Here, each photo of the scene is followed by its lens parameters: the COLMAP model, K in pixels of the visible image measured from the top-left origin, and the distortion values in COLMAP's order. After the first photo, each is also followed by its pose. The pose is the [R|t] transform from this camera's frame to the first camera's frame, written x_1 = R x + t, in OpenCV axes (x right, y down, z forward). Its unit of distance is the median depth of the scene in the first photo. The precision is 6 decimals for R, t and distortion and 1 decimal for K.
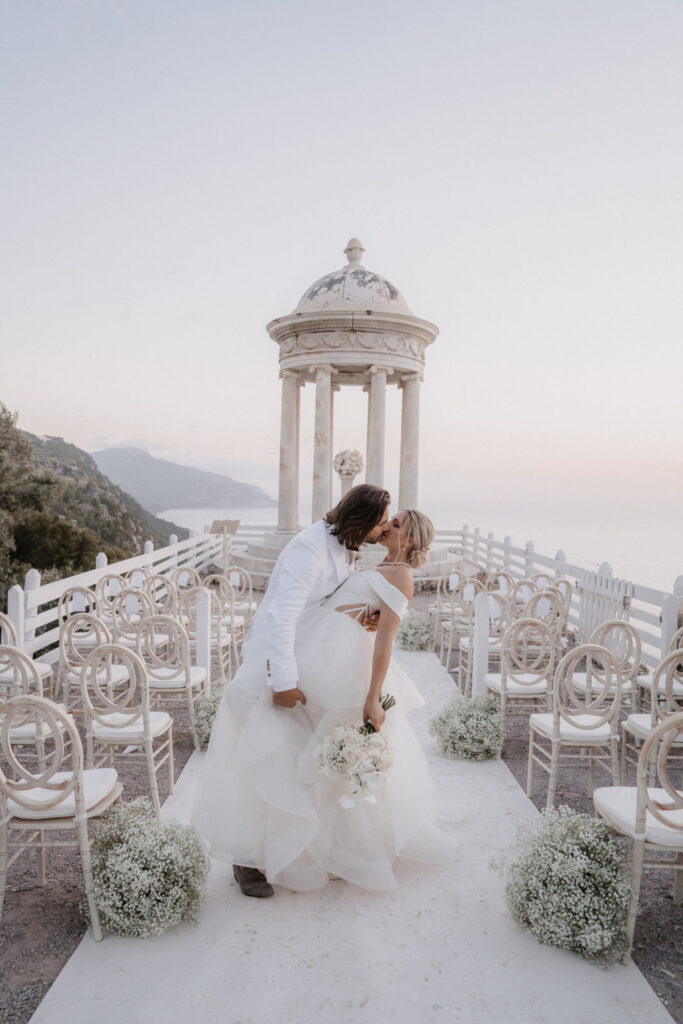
lens RADIAL K [[718.3, 0, 341.5], [0, 718.3, 512.0], [0, 0, 1]] dist [-0.067841, 0.000116]
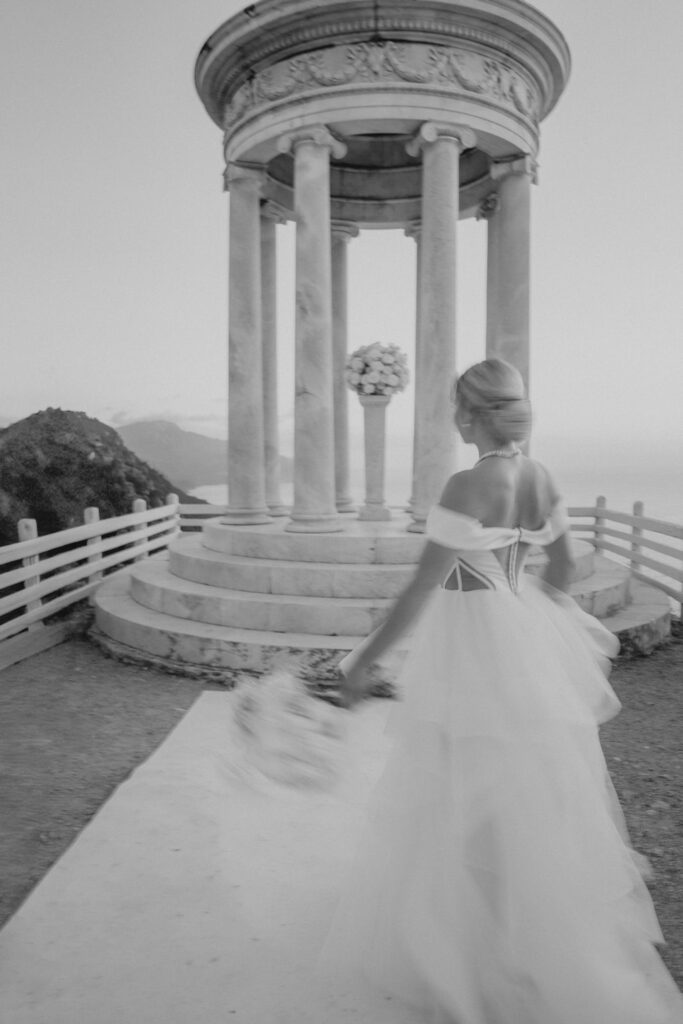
lens RADIAL K [[718.3, 0, 341.5], [0, 718.3, 512.0], [0, 0, 1]] dist [-0.067841, 0.000116]
pose [[0.997826, -0.018761, -0.063170, 0.014434], [0.021040, 0.999145, 0.035602, 0.007609], [0.062448, -0.036853, 0.997368, 0.528466]]
